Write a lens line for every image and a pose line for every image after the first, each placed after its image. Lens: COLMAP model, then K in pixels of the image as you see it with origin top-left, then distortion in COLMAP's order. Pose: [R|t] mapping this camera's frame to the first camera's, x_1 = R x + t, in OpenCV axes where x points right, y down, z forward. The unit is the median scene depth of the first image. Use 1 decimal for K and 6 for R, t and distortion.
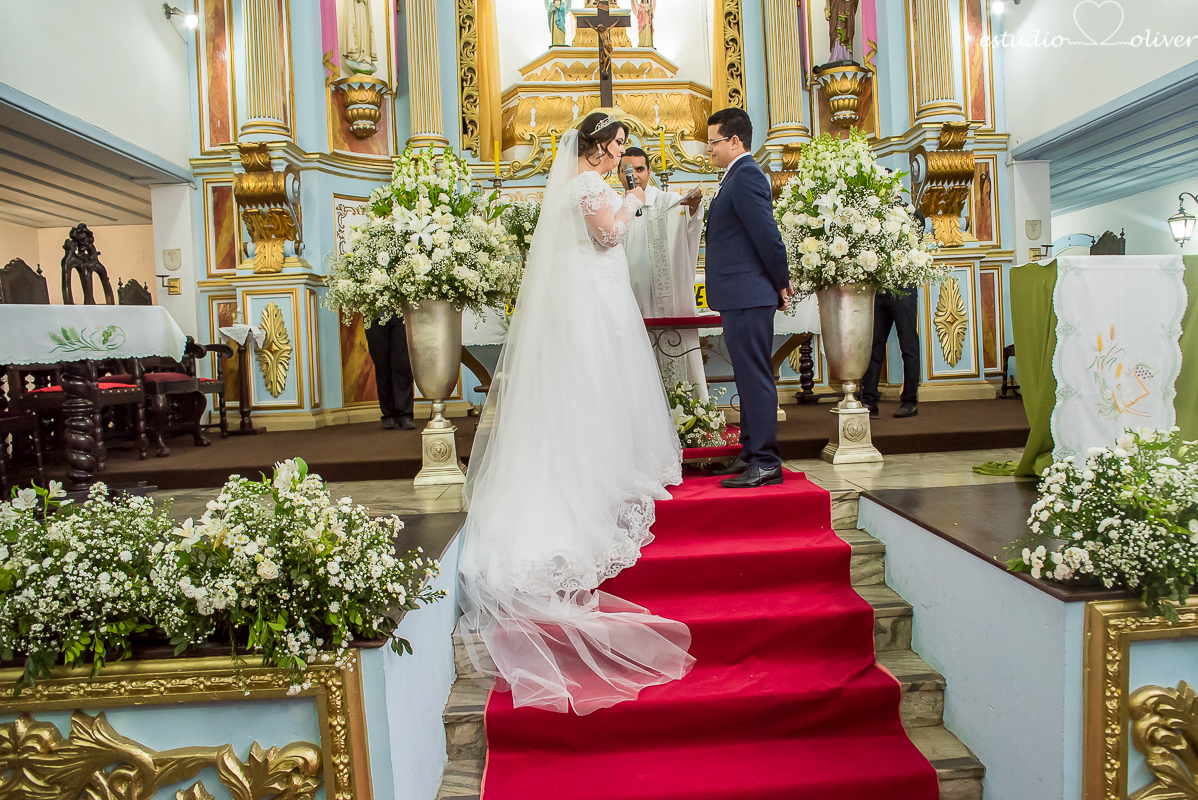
lens RADIAL K [[885.9, 0, 641.7], [0, 885.9, 404.4], [0, 0, 1]] dist [-0.144207, 0.121579]
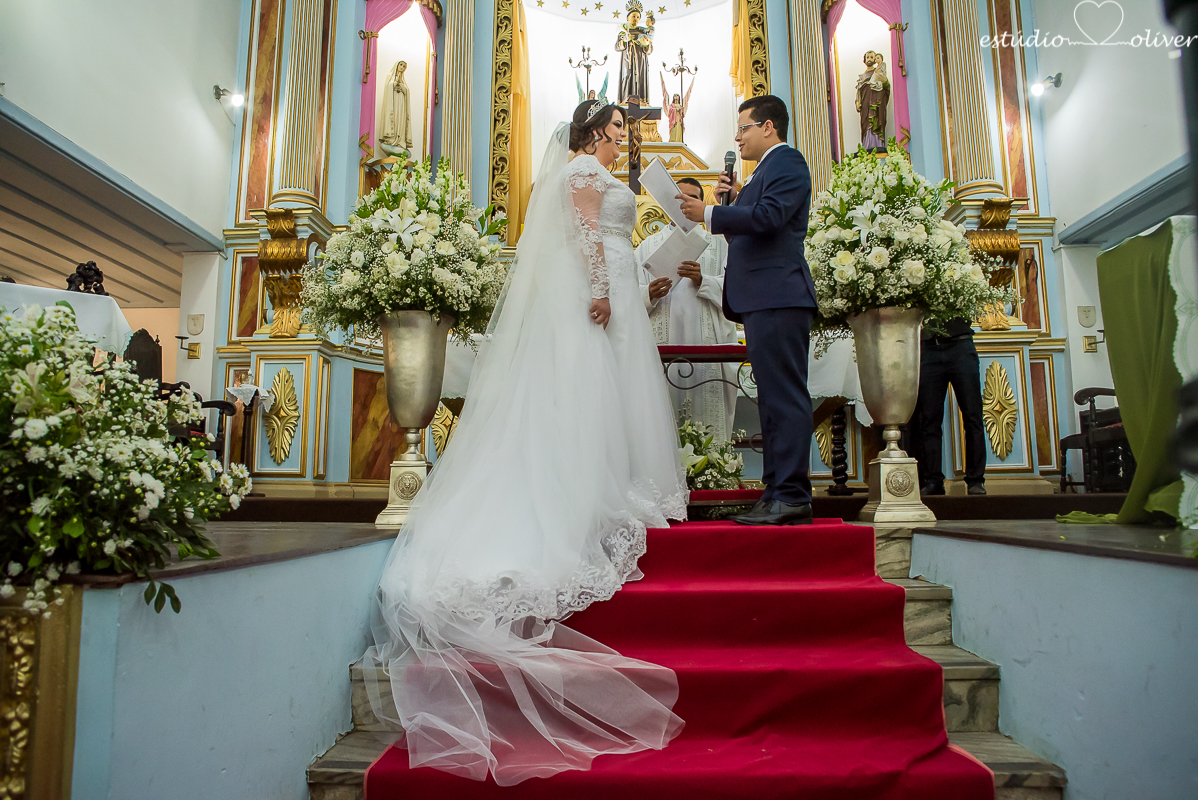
lens RADIAL K [[828.2, 0, 599.0], [0, 828.2, 400.0], [0, 0, 1]] dist [-0.133338, 0.100876]
pose [[0.994558, 0.025986, -0.100891, 0.029451], [-0.043773, 0.982998, -0.178322, 0.086564], [0.094541, 0.181768, 0.978786, 0.173018]]
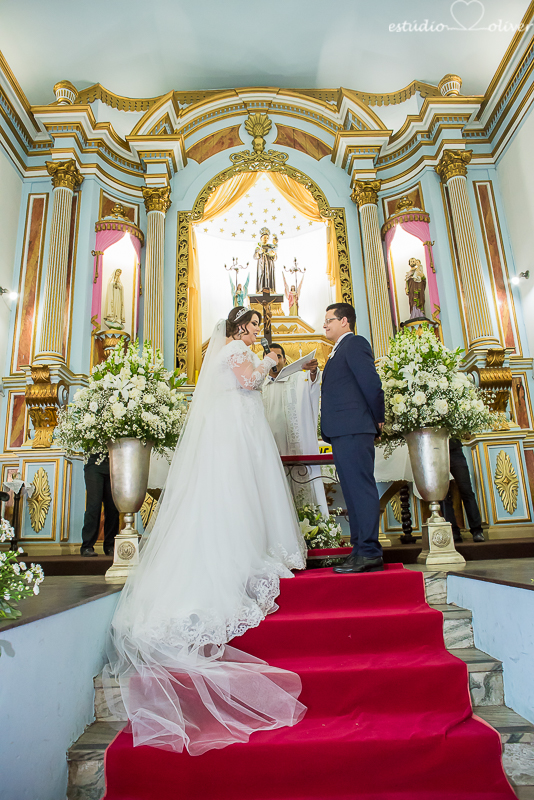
lens RADIAL K [[553.1, 0, 267.0], [0, 553.1, 400.0], [0, 0, 1]] dist [-0.133338, 0.100876]
pose [[0.997660, -0.011588, -0.067385, 0.034492], [-0.009814, 0.951059, -0.308852, 0.072007], [0.067666, 0.308791, 0.948720, 0.129504]]
